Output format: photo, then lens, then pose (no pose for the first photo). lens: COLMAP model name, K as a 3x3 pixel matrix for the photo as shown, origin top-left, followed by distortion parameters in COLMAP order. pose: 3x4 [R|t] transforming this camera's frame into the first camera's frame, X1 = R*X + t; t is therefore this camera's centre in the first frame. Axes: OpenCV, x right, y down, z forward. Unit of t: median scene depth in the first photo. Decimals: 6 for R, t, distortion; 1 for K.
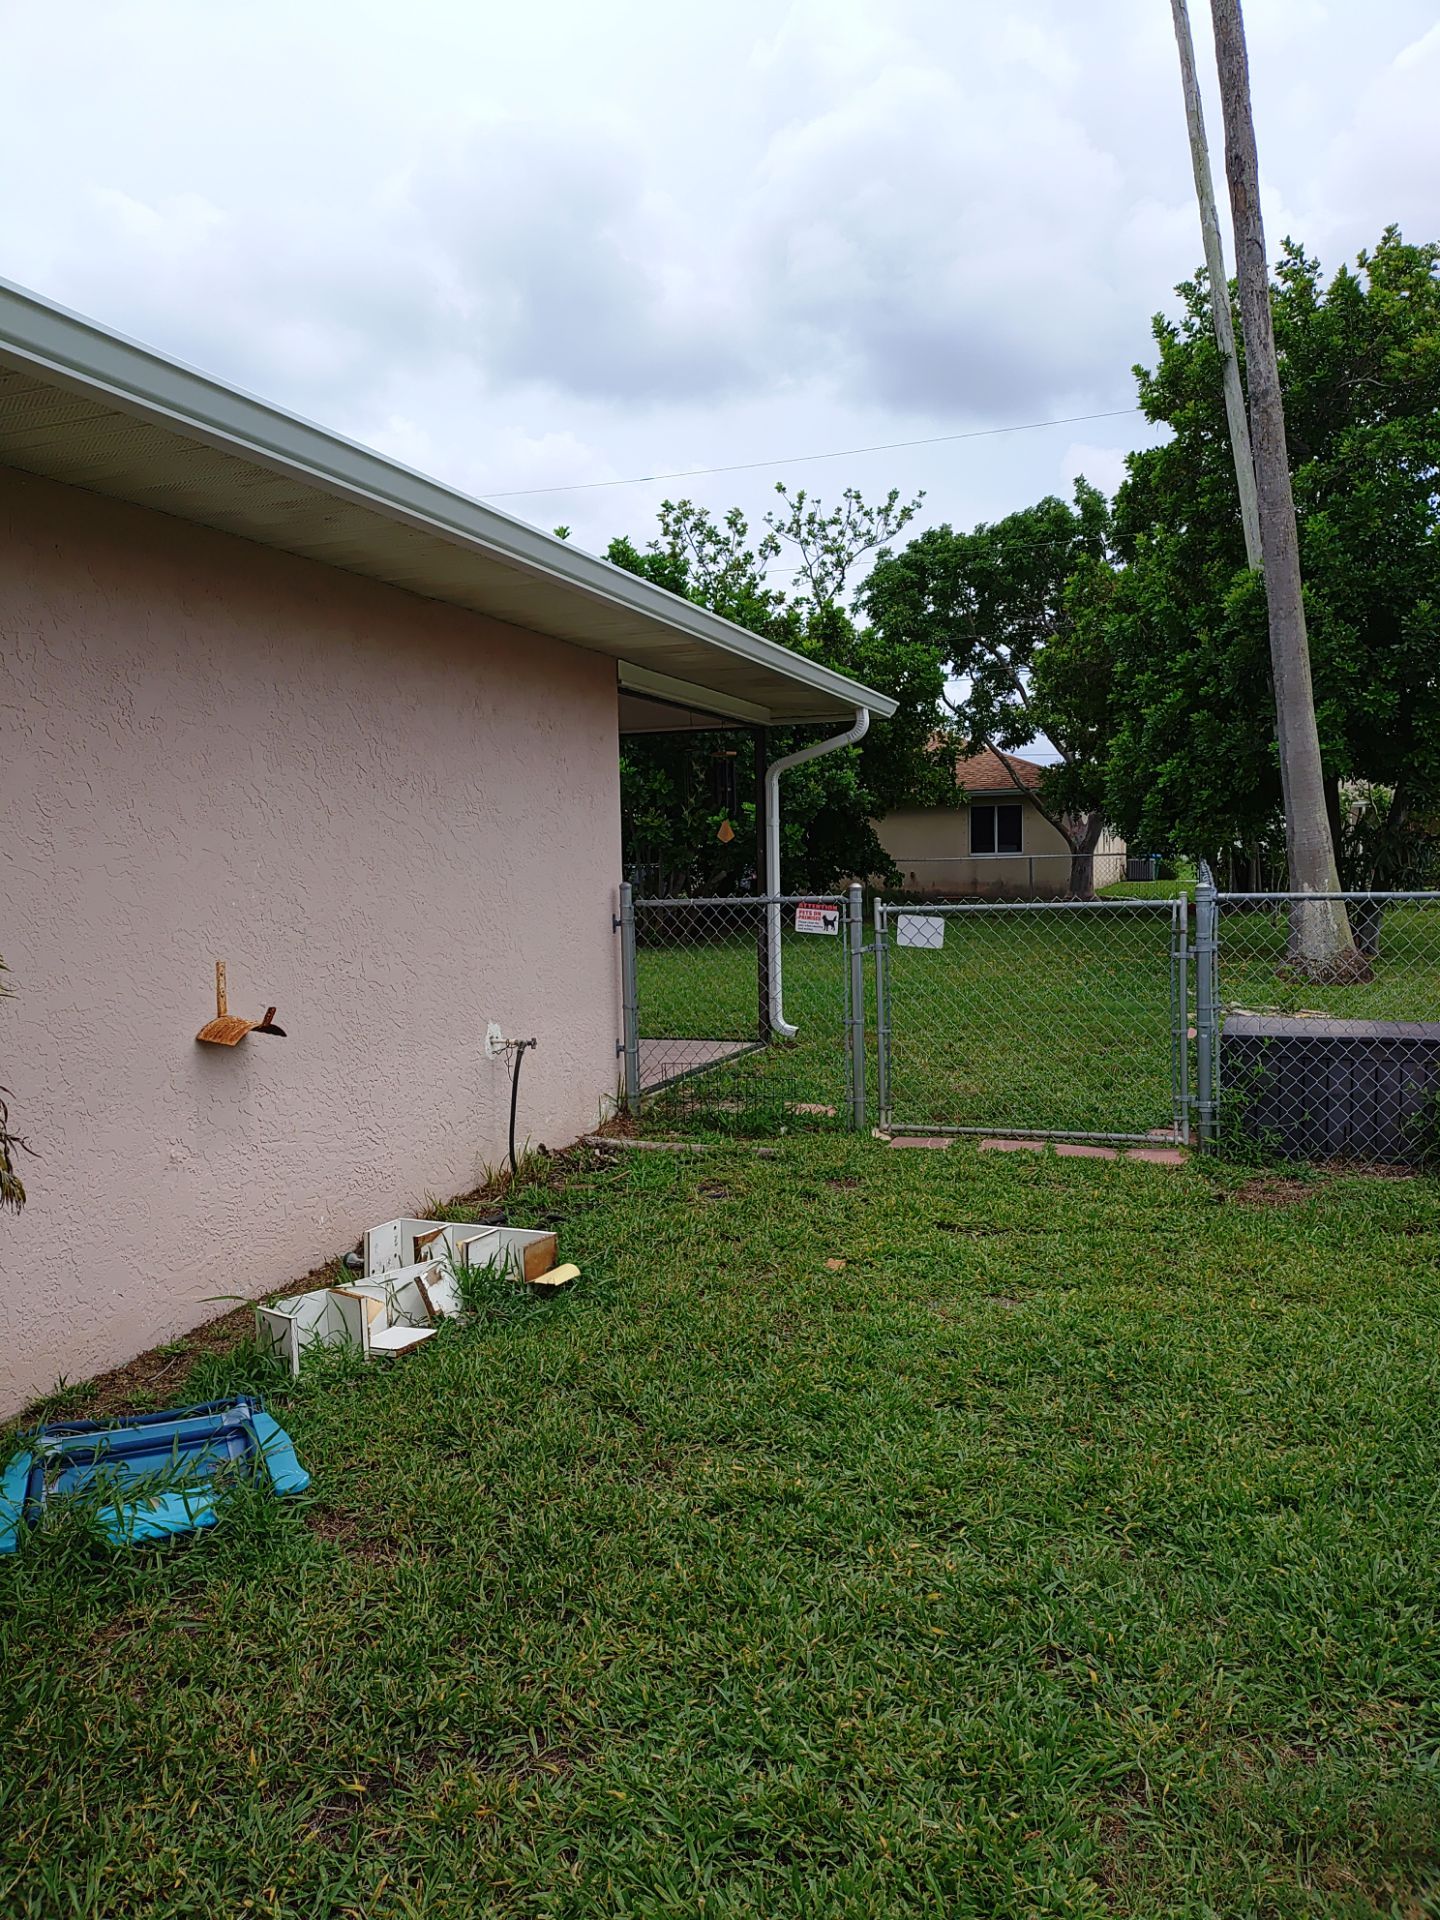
lens RADIAL K [[1394.8, 0, 720.0], [0, 1394.8, 960.0], [0, 0, 1]] dist [0.078803, -0.145618]
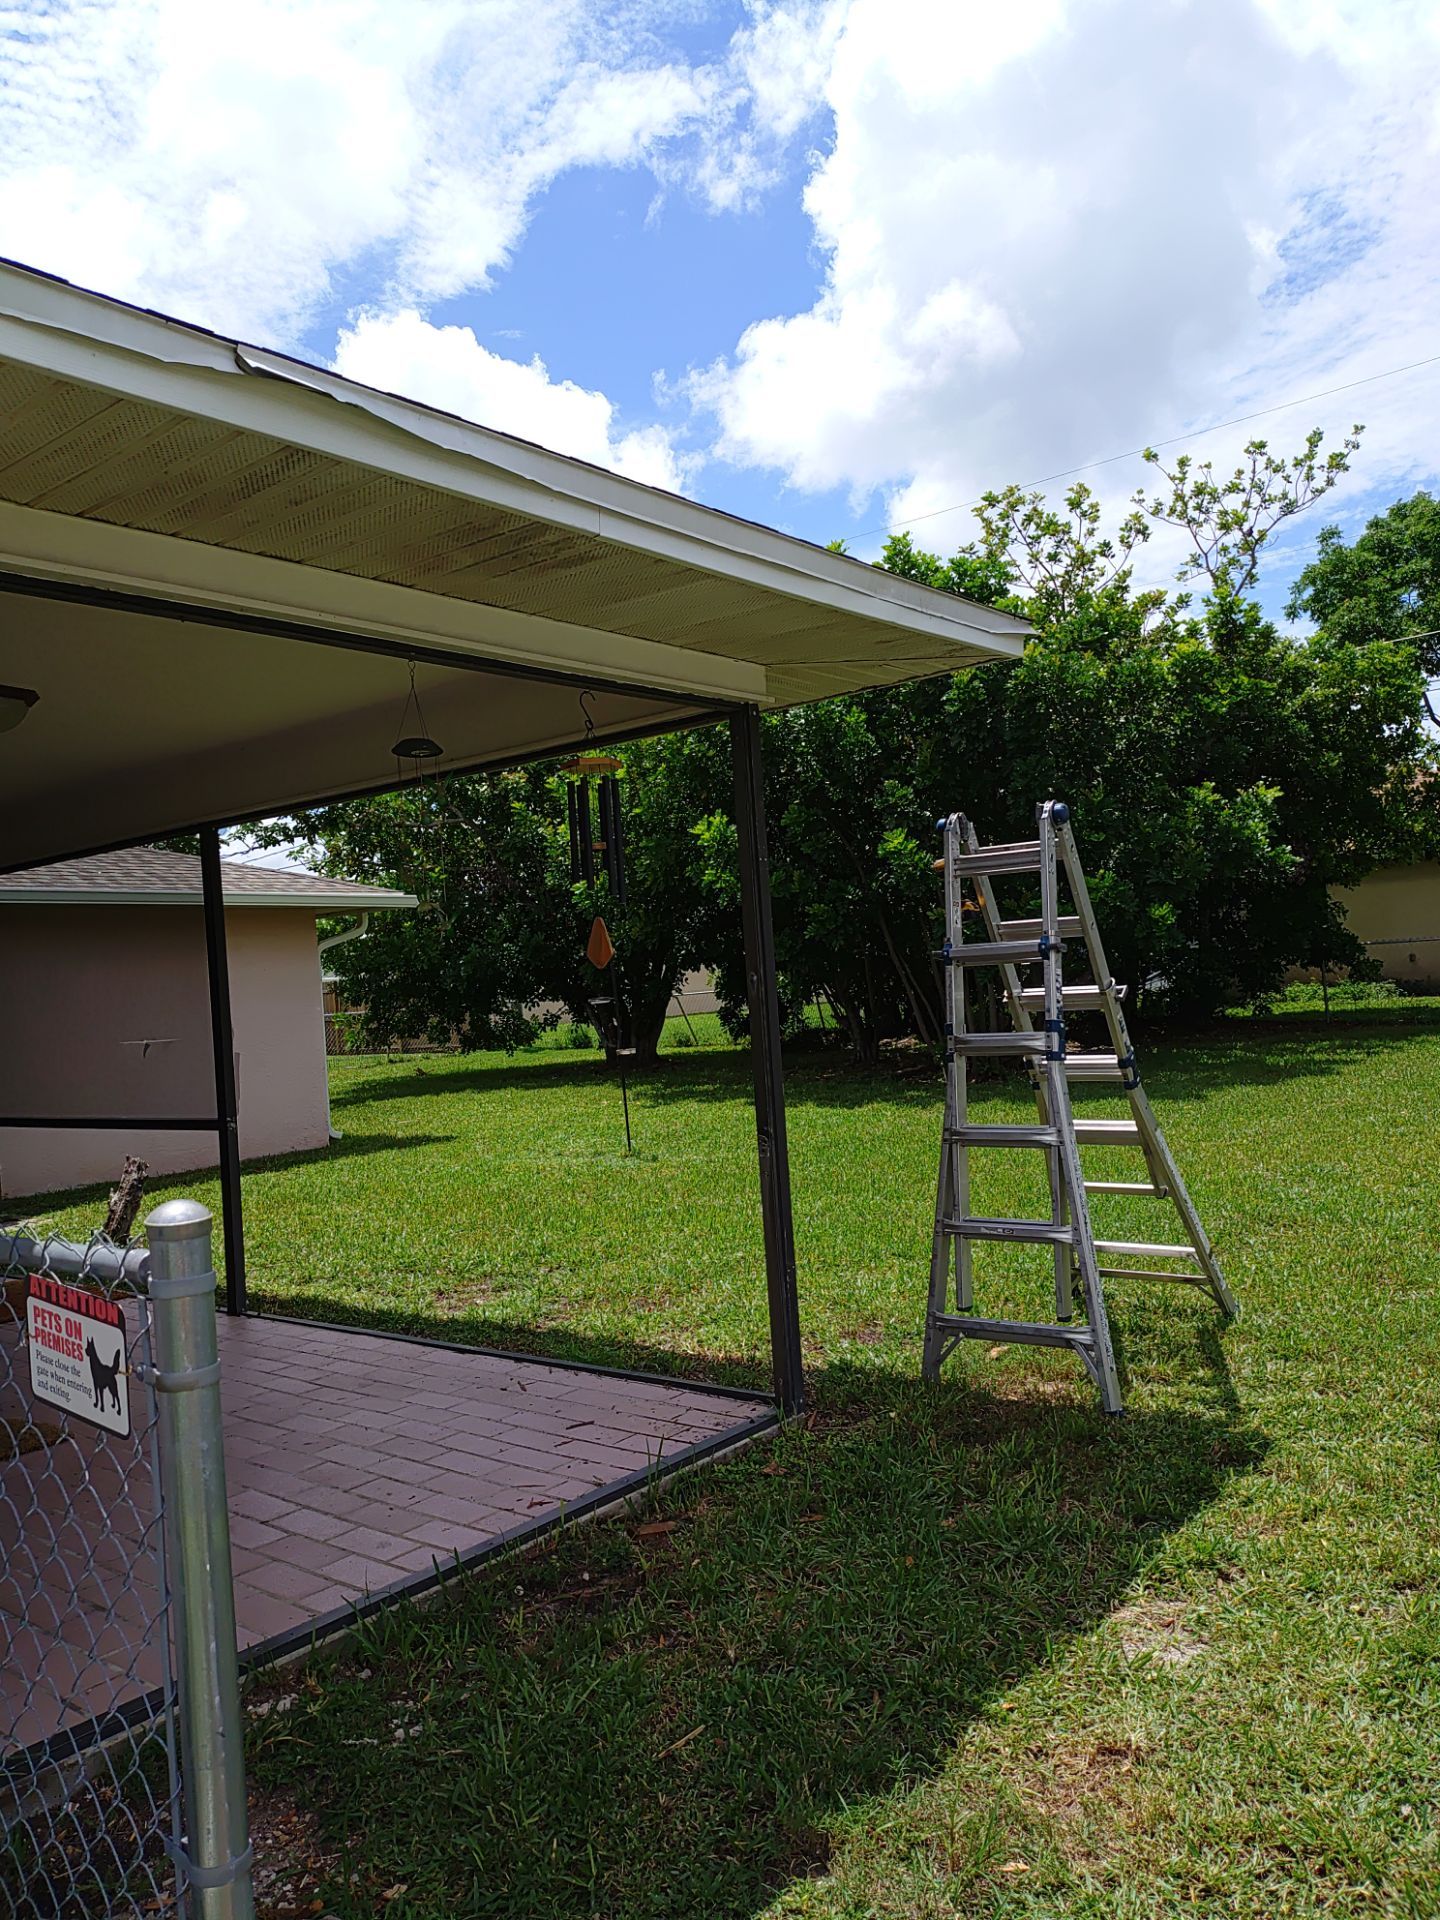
lens RADIAL K [[1412.3, 0, 730.6], [0, 1412.3, 957.9], [0, 0, 1]] dist [0.029486, -0.050439]
pose [[0.940049, -0.052704, -0.336944, 0.075673], [0.028855, 0.996735, -0.075406, -0.022033], [0.339818, 0.061163, 0.938500, 0.248118]]
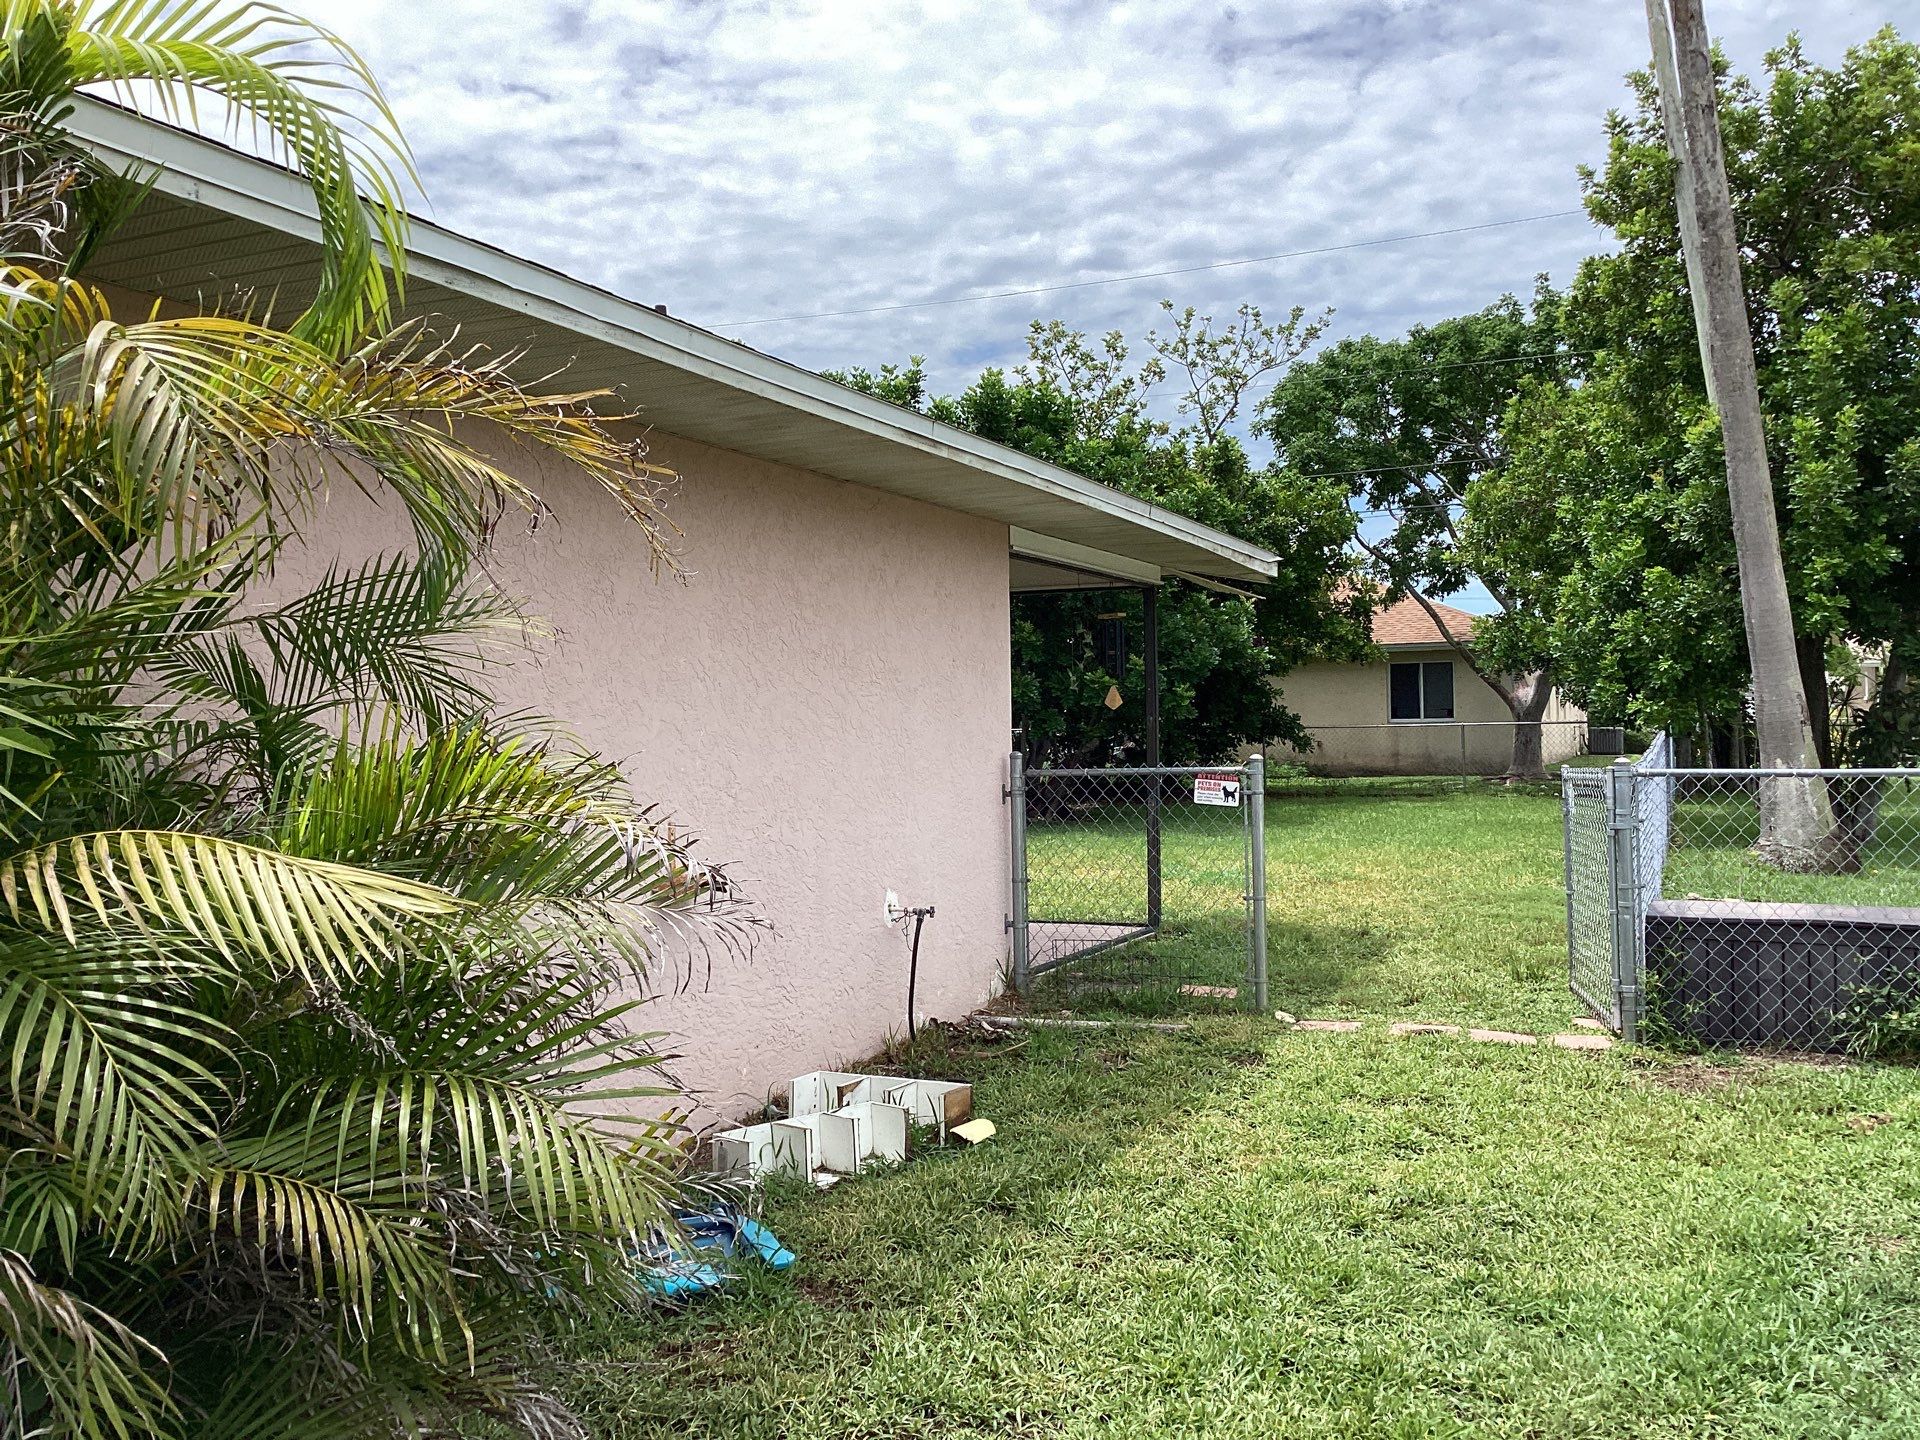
lens RADIAL K [[1775.5, 0, 960.0], [0, 1775.5, 720.0], [0, 0, 1]] dist [0.157539, -0.196990]
pose [[0.997999, 0.006166, -0.062926, -0.013279], [-0.010741, 0.997301, -0.072634, 0.005864], [0.062308, 0.073165, 0.995372, -0.108529]]
